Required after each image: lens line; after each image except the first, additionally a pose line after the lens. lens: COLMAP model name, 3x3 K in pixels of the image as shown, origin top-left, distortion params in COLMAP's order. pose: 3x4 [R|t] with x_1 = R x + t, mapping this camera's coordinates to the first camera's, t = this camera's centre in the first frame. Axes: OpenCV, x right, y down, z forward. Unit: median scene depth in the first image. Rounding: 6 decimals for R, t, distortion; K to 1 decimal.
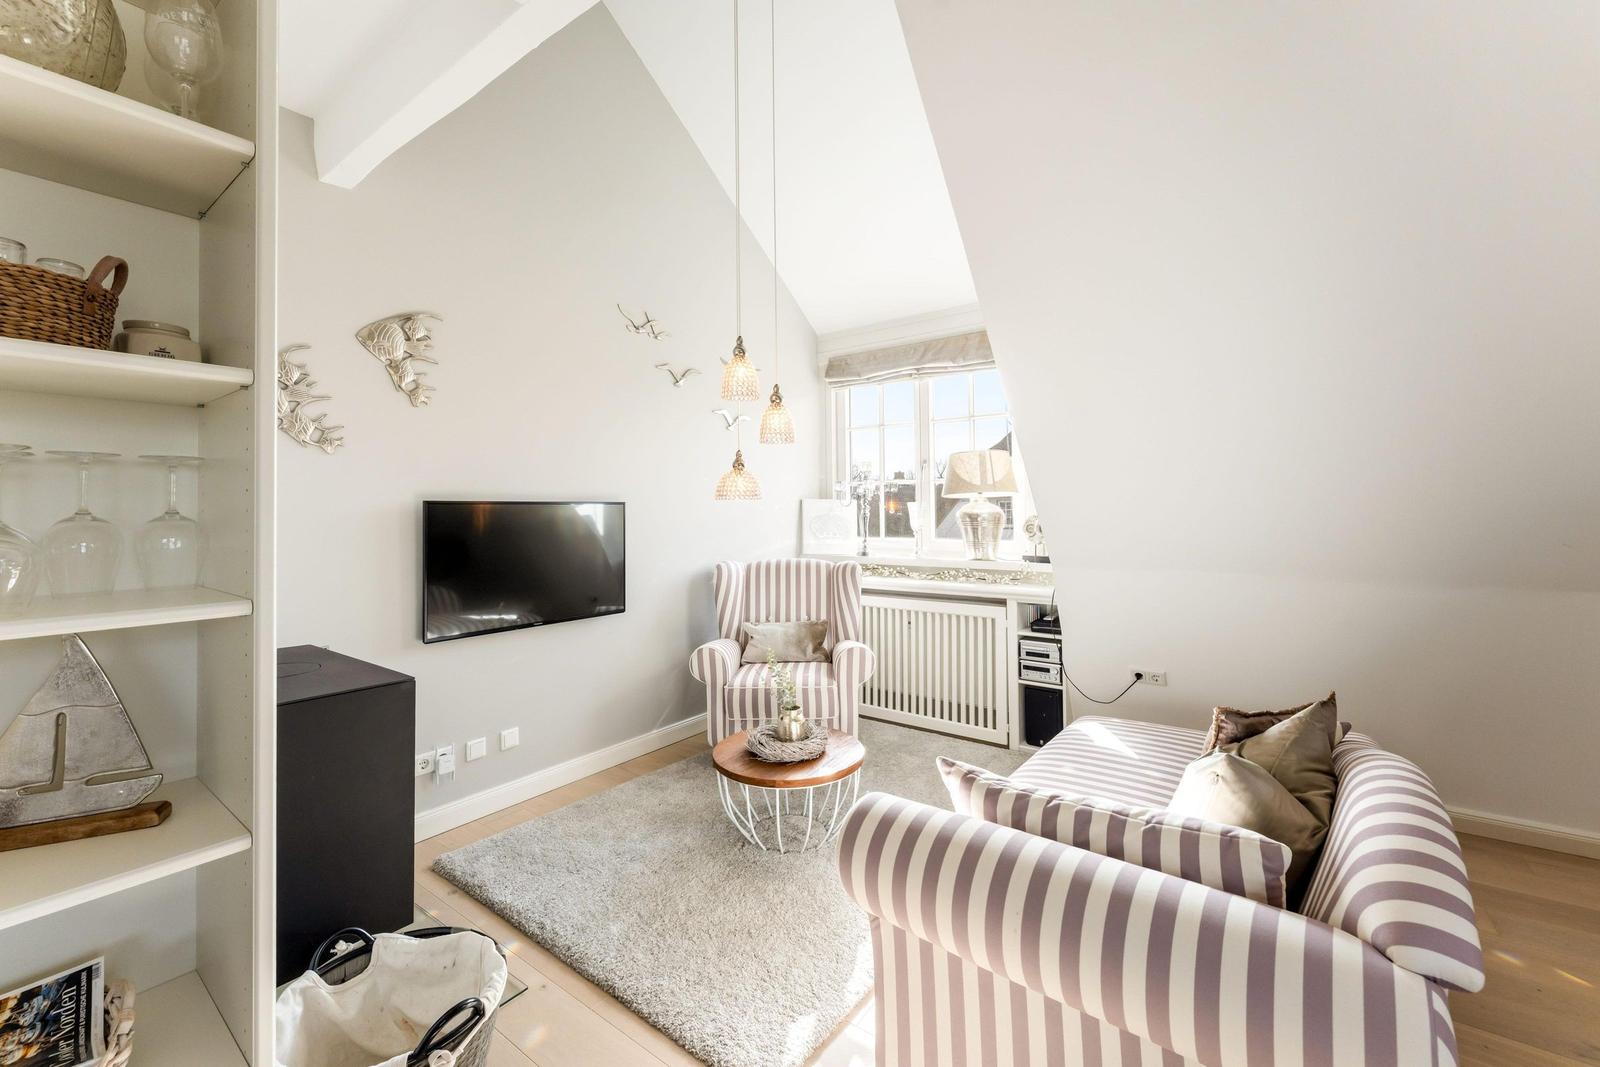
lens RADIAL K [[634.6, 0, 798.0], [0, 634.6, 520.8], [0, 0, 1]] dist [0.001556, -0.000333]
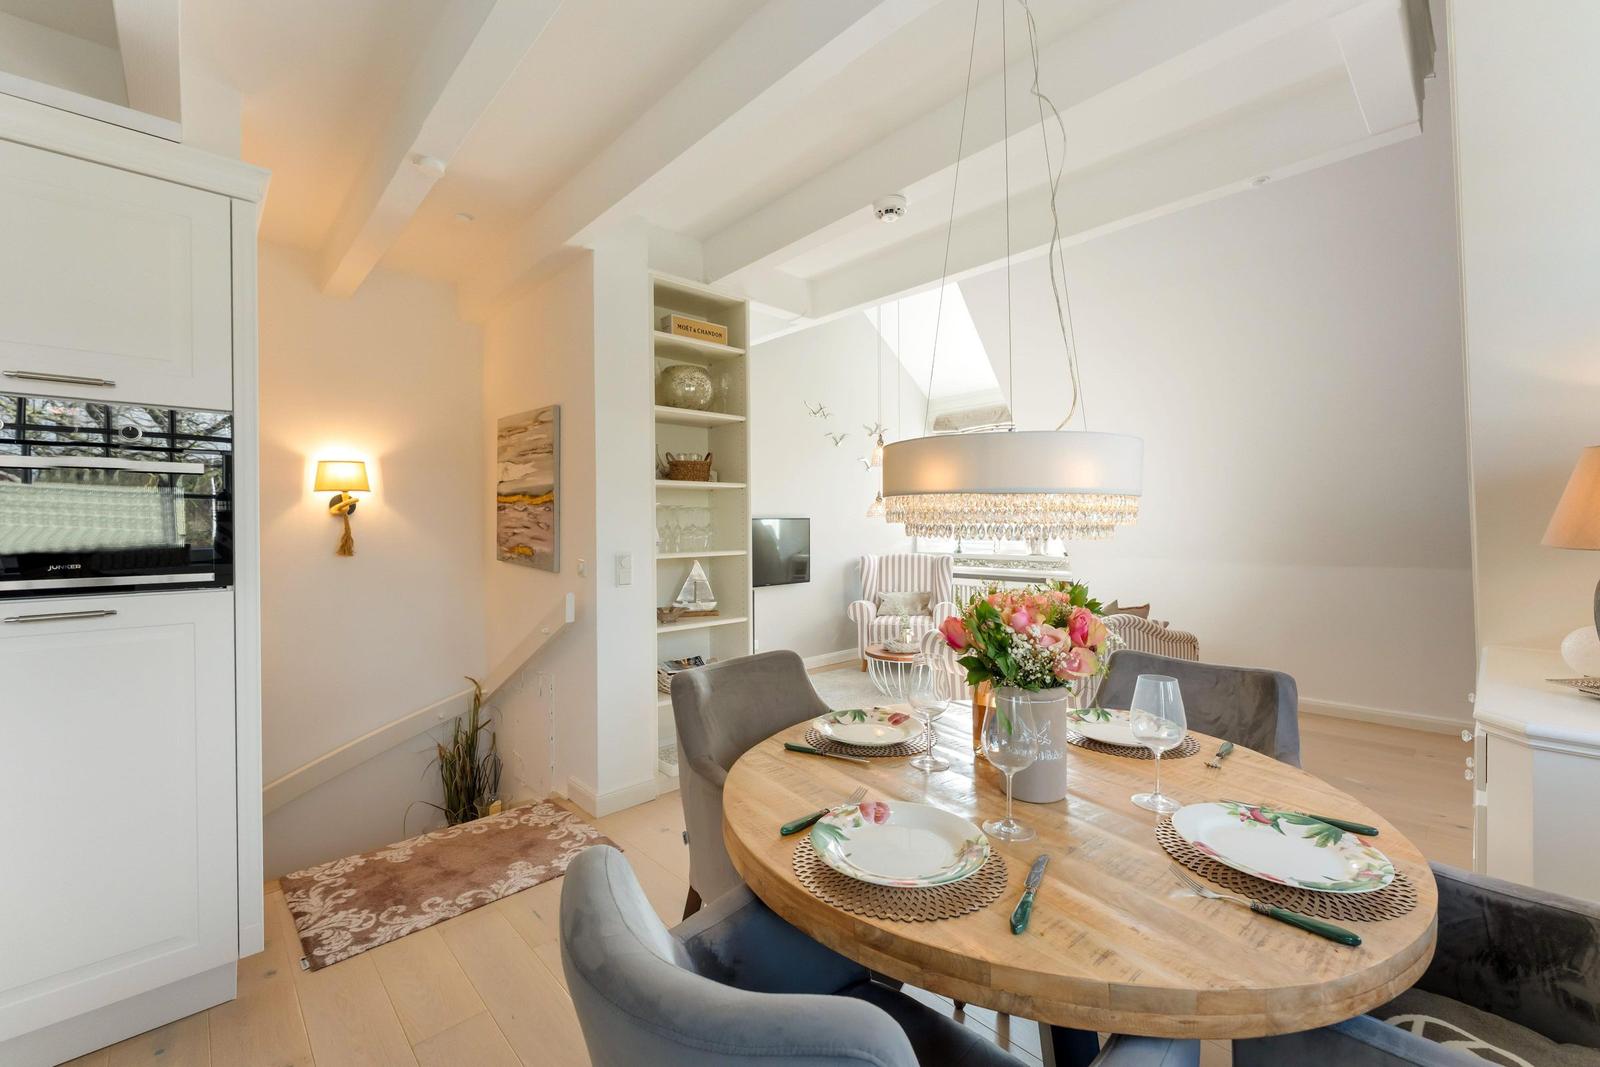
lens RADIAL K [[634.6, 0, 802.1], [0, 634.6, 539.0], [0, 0, 1]] dist [0.001556, -0.000333]
pose [[0.982960, 0.002597, -0.183799, 0.021394], [-0.000526, 0.999936, 0.011315, 0.006982], [0.183816, -0.011026, 0.982899, -0.644287]]
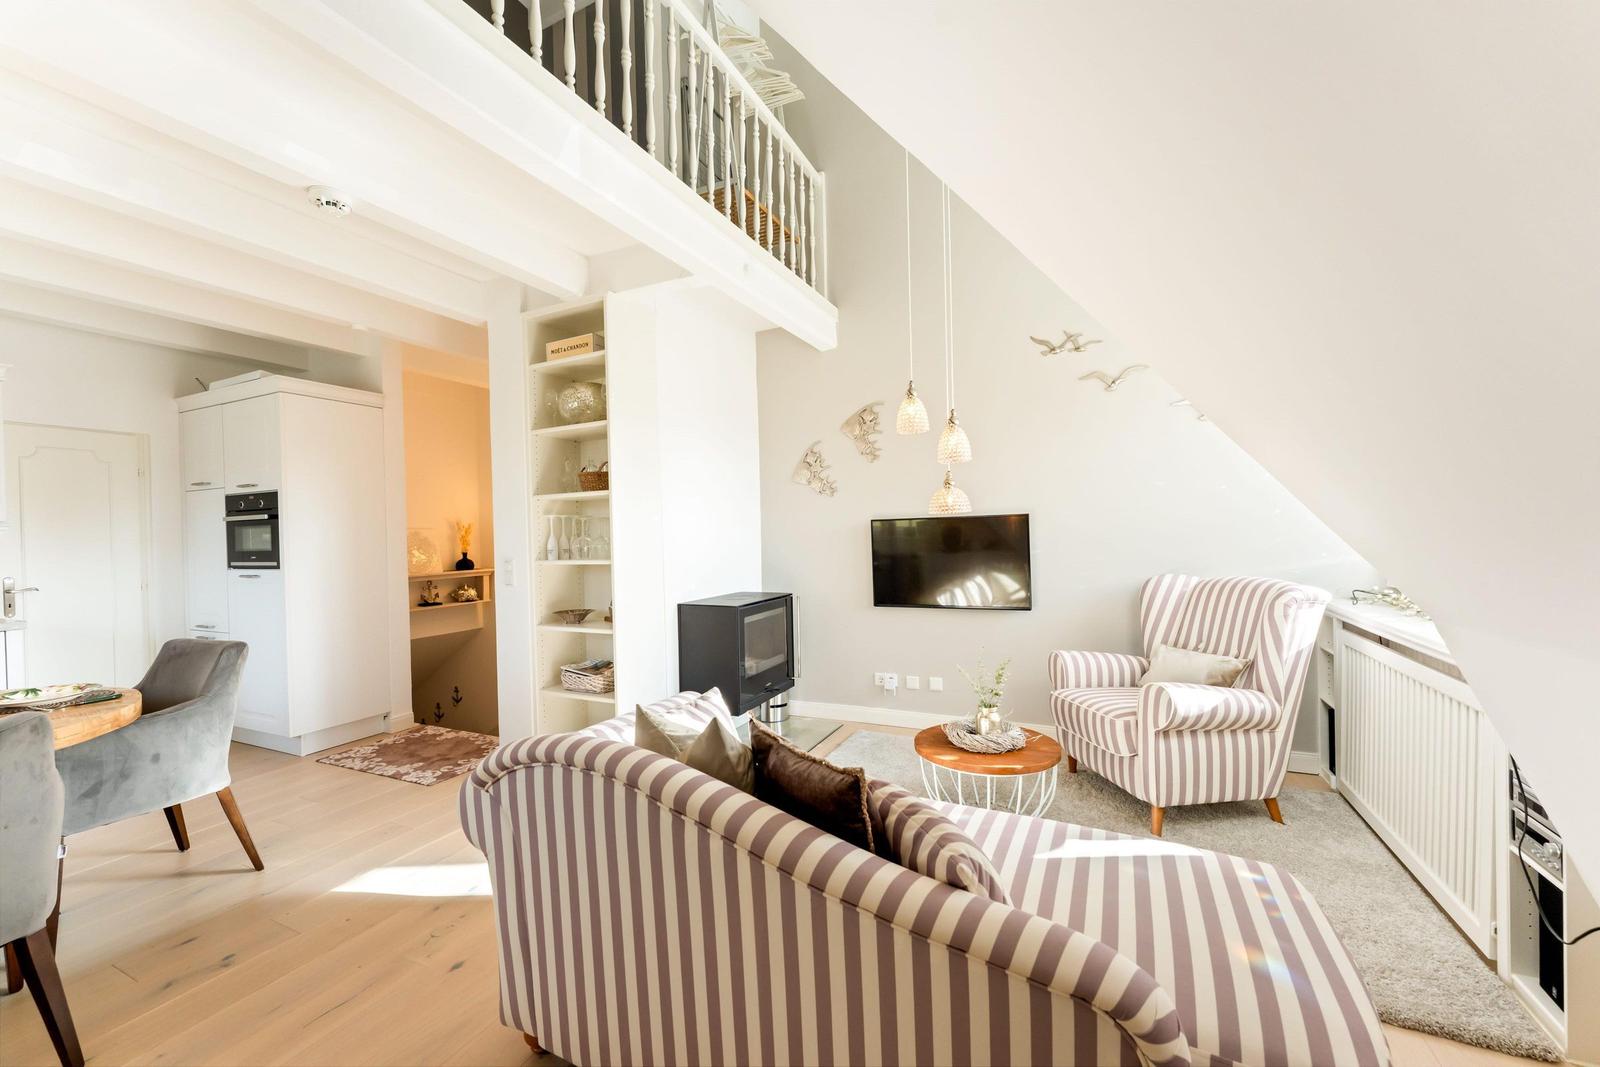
lens RADIAL K [[634.6, 0, 798.1], [0, 634.6, 532.2], [0, 0, 1]] dist [0.001556, -0.000333]
pose [[0.189963, 0.001514, -0.981790, 0.692270], [0.013951, 0.999894, 0.004242, -0.004200], [0.981692, -0.014502, 0.189922, 0.343976]]
